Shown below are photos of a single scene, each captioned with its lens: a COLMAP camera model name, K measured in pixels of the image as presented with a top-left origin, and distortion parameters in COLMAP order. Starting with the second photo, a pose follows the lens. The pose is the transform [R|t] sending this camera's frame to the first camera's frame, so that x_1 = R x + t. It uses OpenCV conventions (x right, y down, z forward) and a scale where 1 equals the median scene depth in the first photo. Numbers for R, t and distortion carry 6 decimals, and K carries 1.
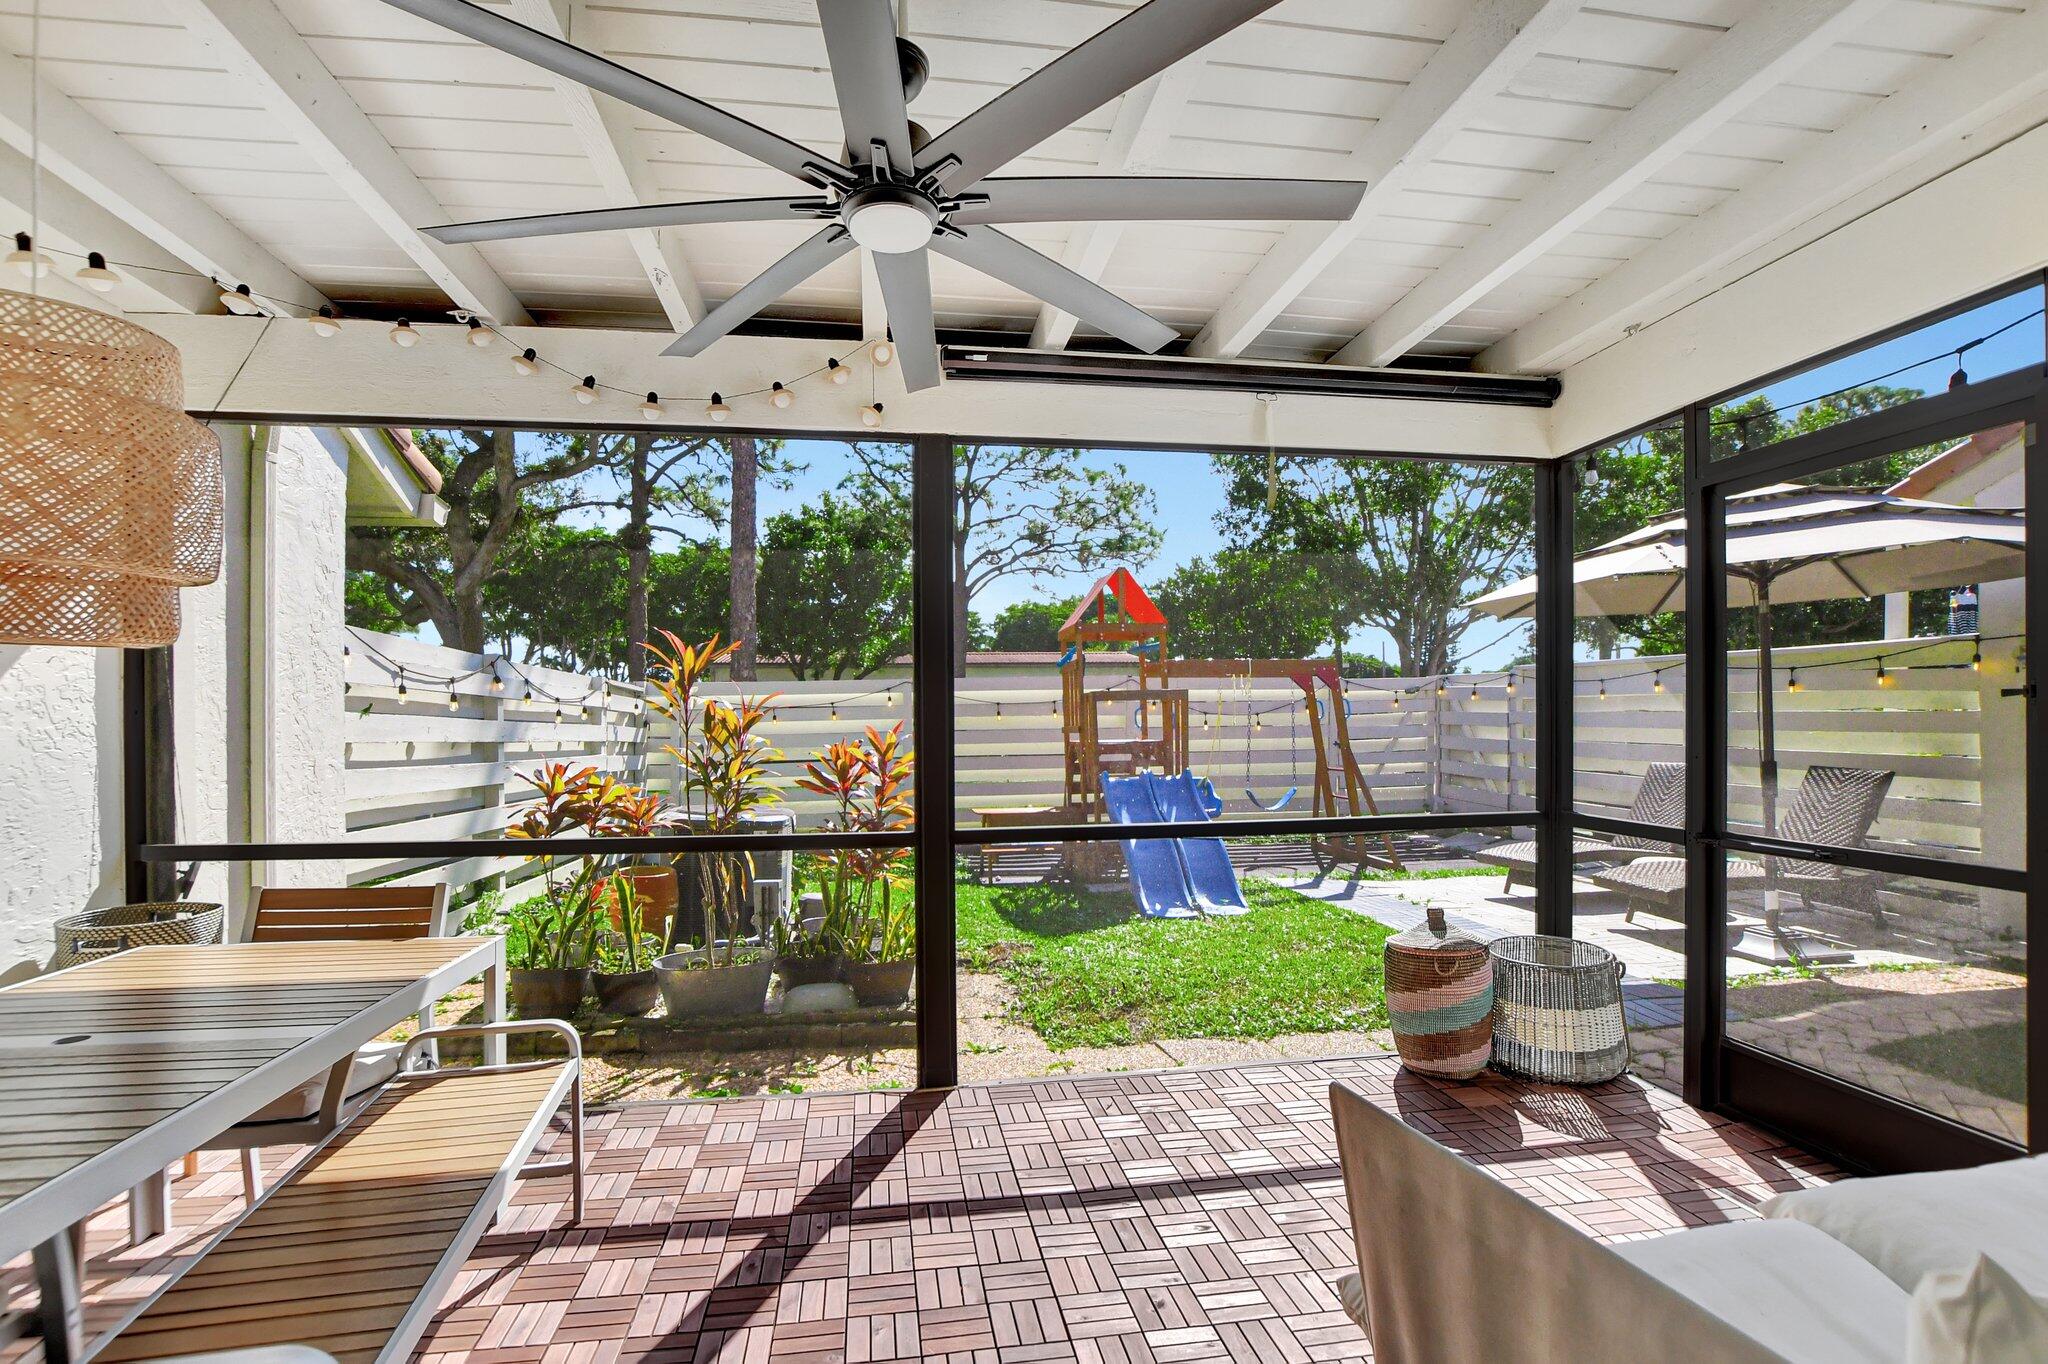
lens RADIAL K [[938.4, 0, 1007.9], [0, 938.4, 697.7], [0, 0, 1]] dist [-0.024216, -0.000035]
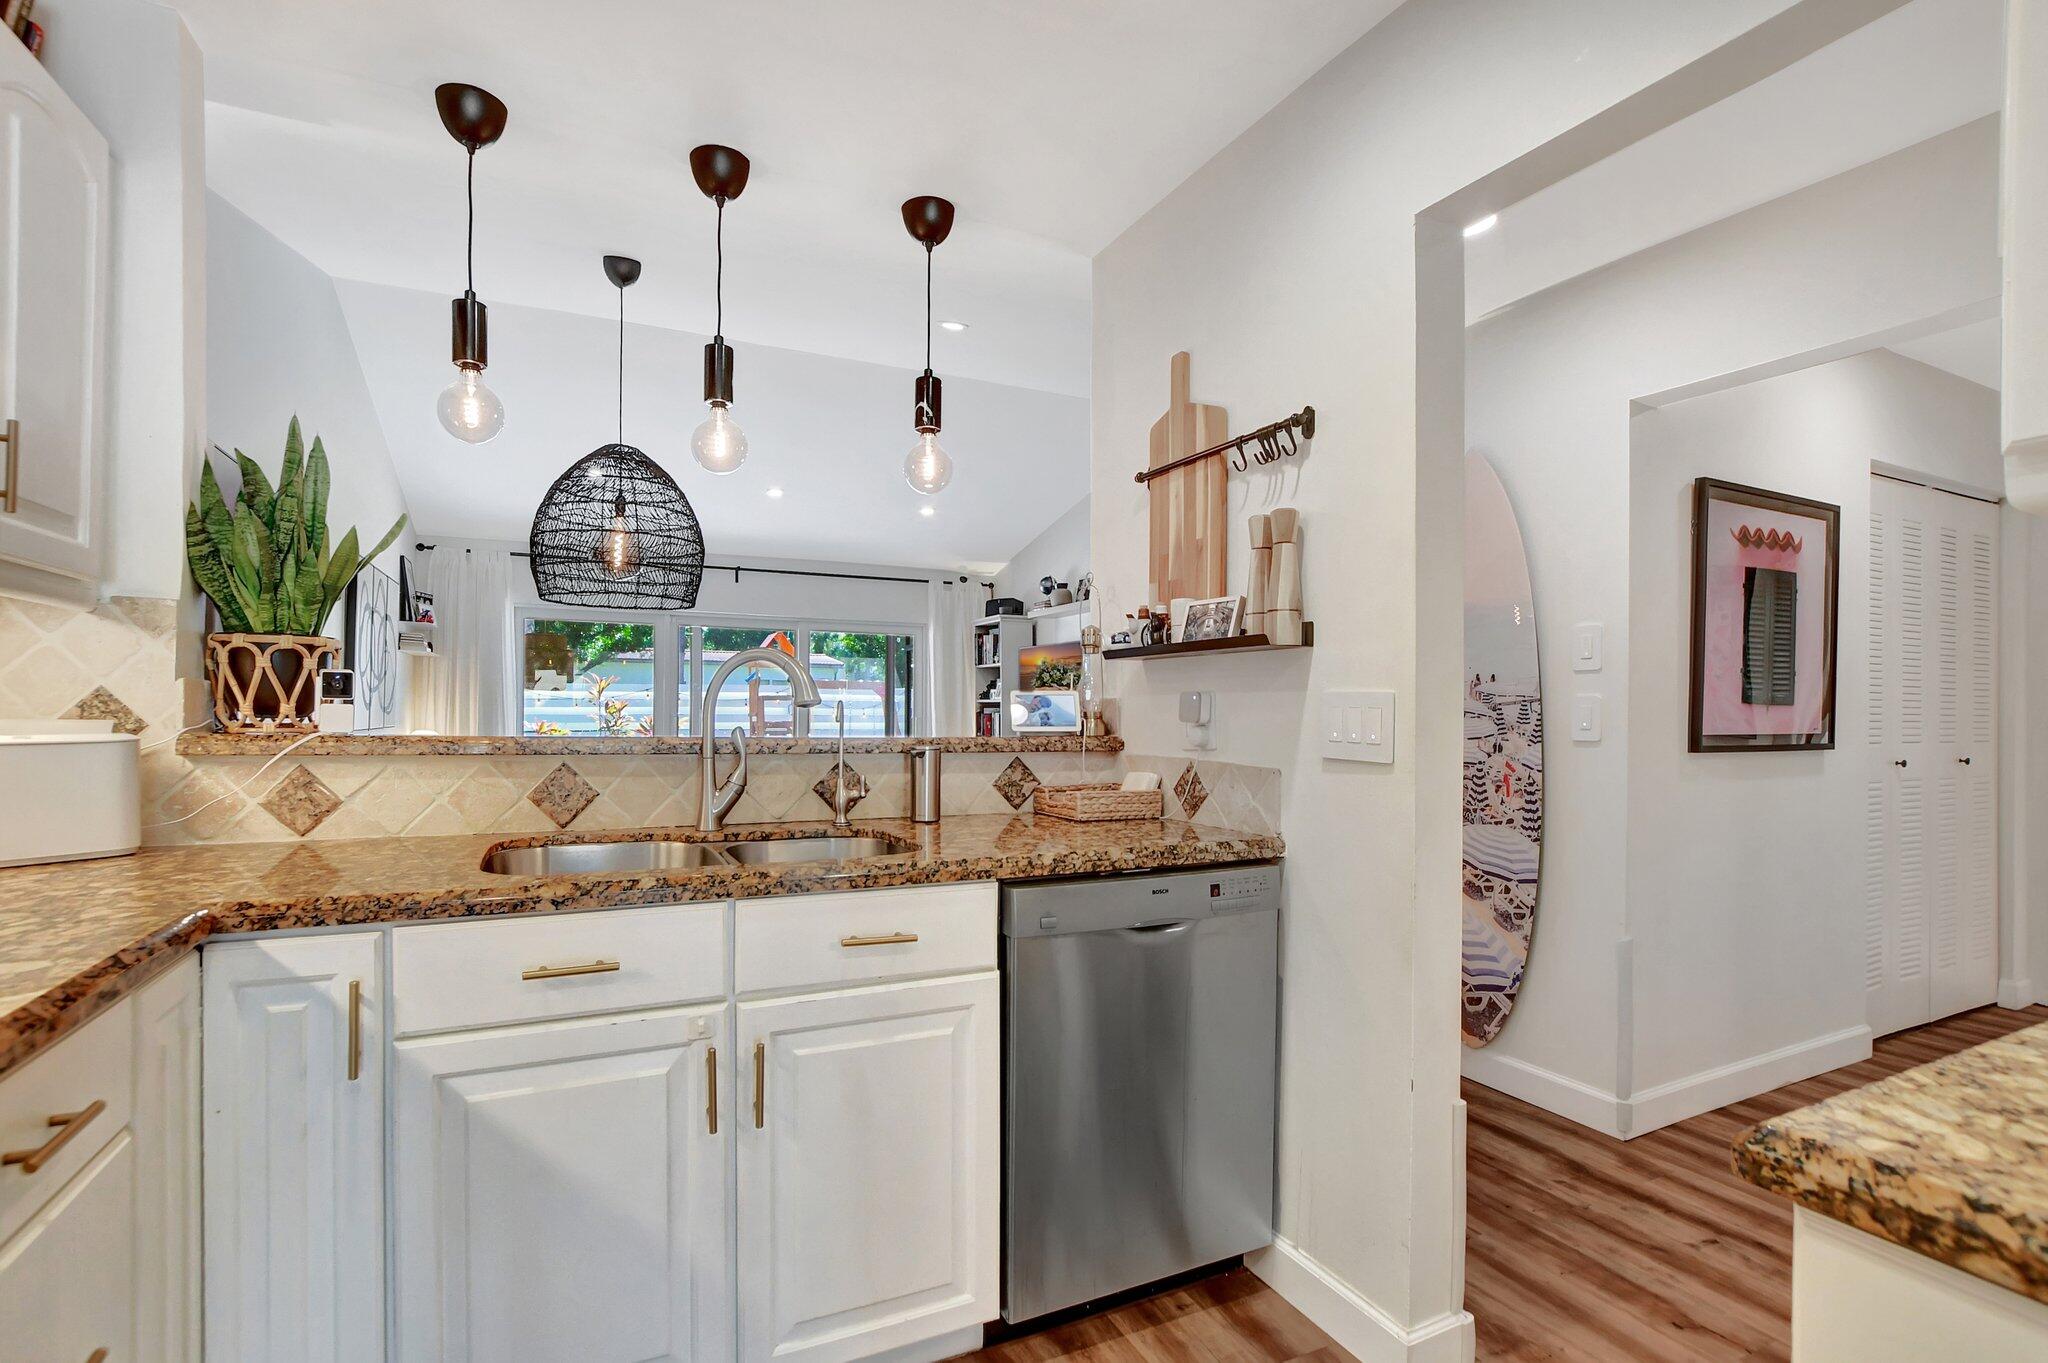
lens RADIAL K [[938.4, 0, 1018.9], [0, 938.4, 697.3], [0, 0, 1]] dist [-0.024216, -0.000035]
pose [[0.952198, 0.020558, 0.304790, 0.005449], [-0.022437, 0.999745, 0.002663, -0.038482], [-0.304658, -0.009375, 0.952416, -2.076059]]
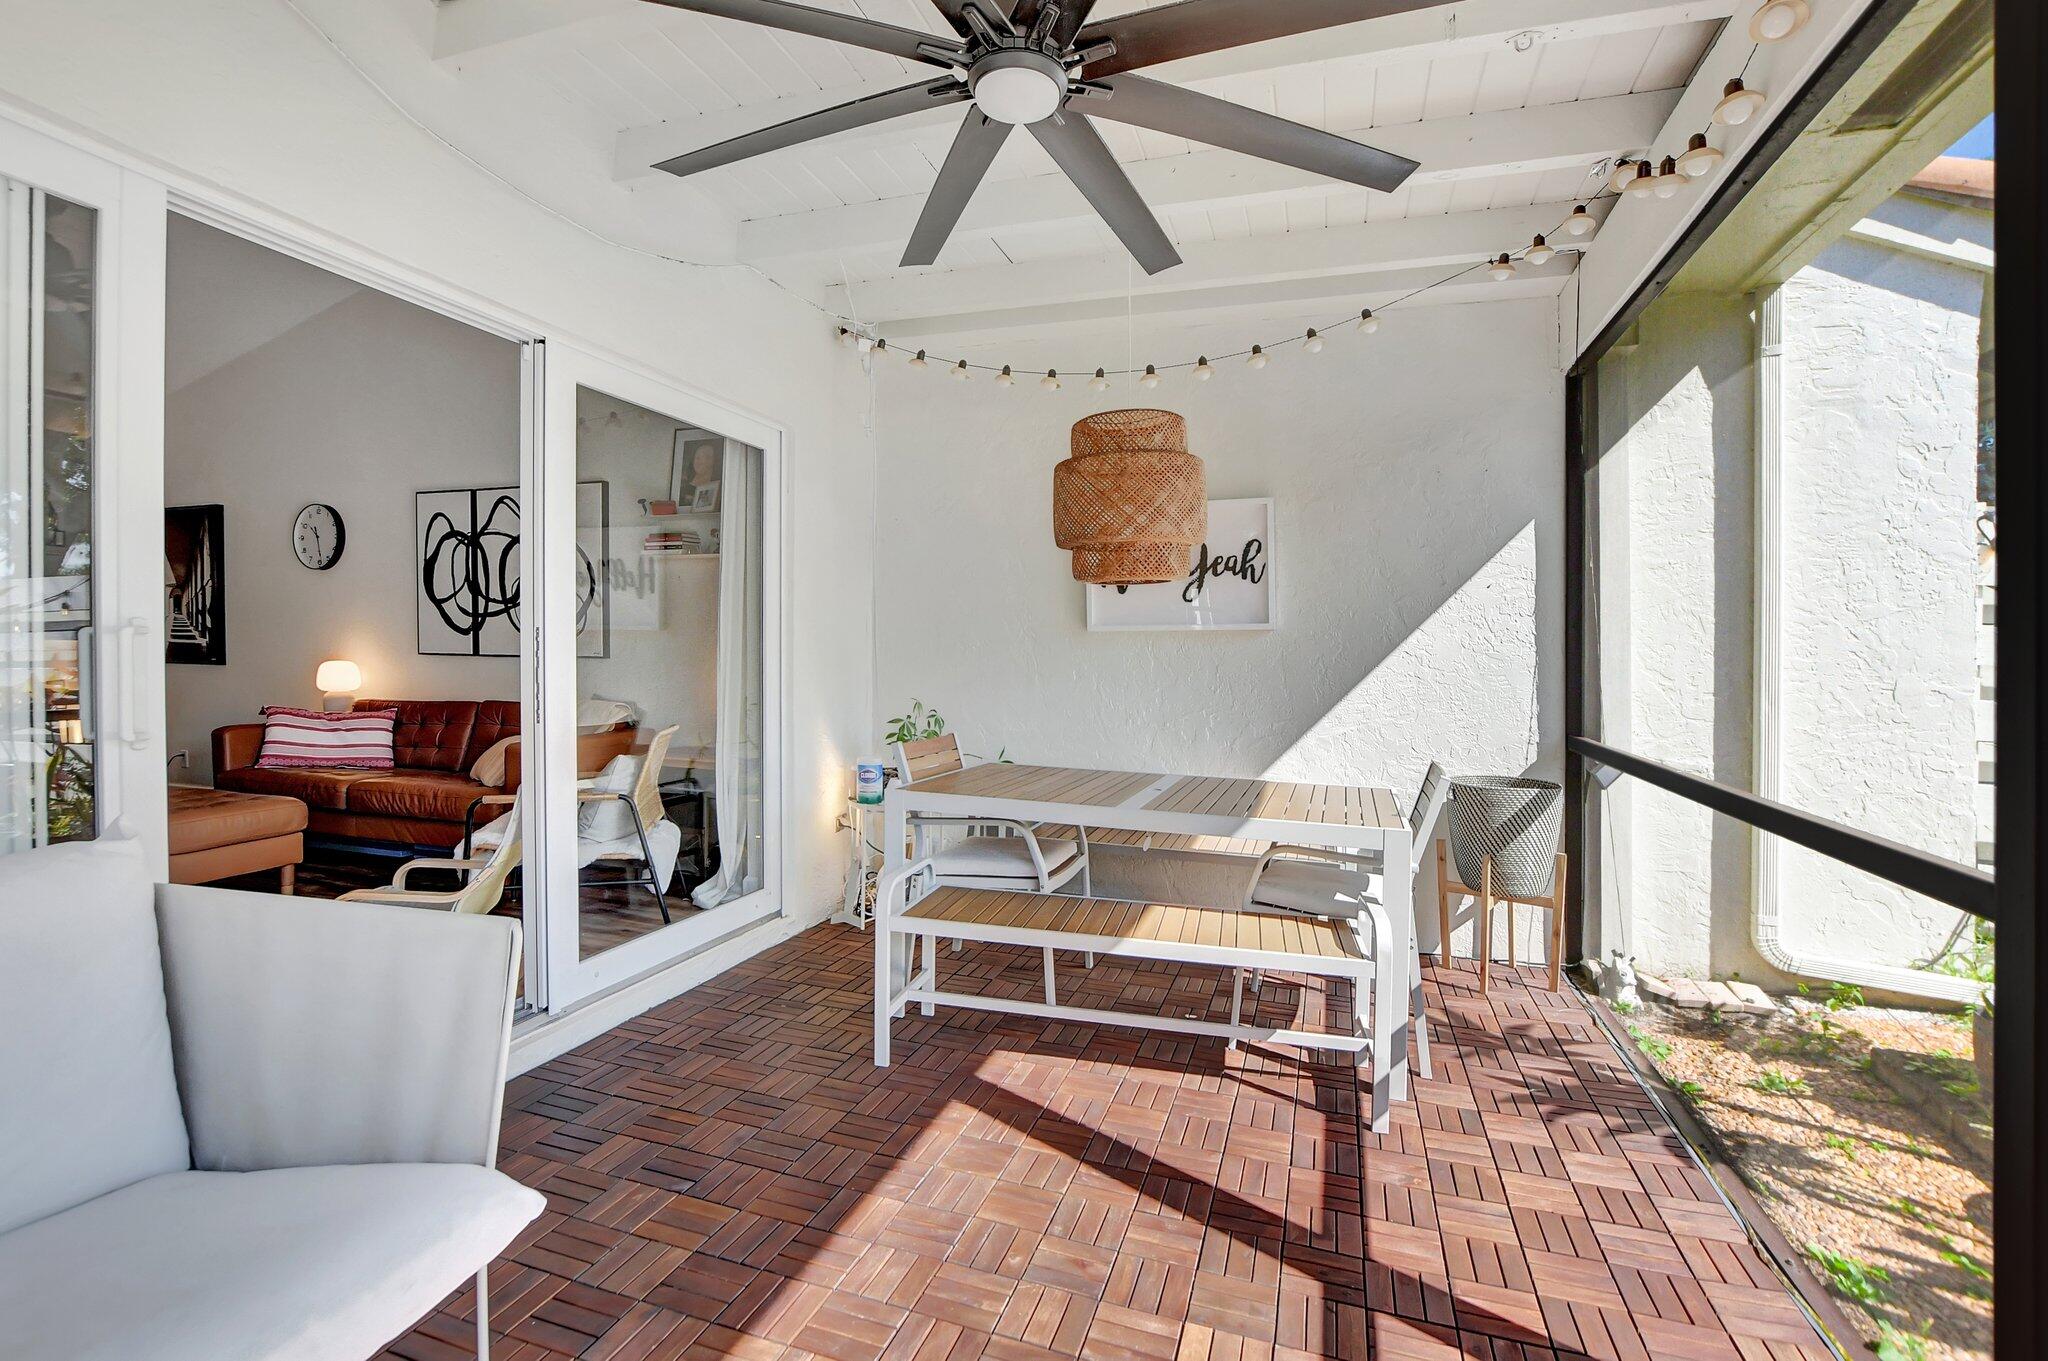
lens RADIAL K [[938.4, 0, 1012.2], [0, 938.4, 671.8], [0, 0, 1]] dist [-0.024216, -0.000035]
pose [[-0.469133, 0.021923, -0.882855, 0.315932], [0.007308, 0.999754, 0.020943, 0.031206], [0.883097, 0.003373, -0.469178, 0.615841]]
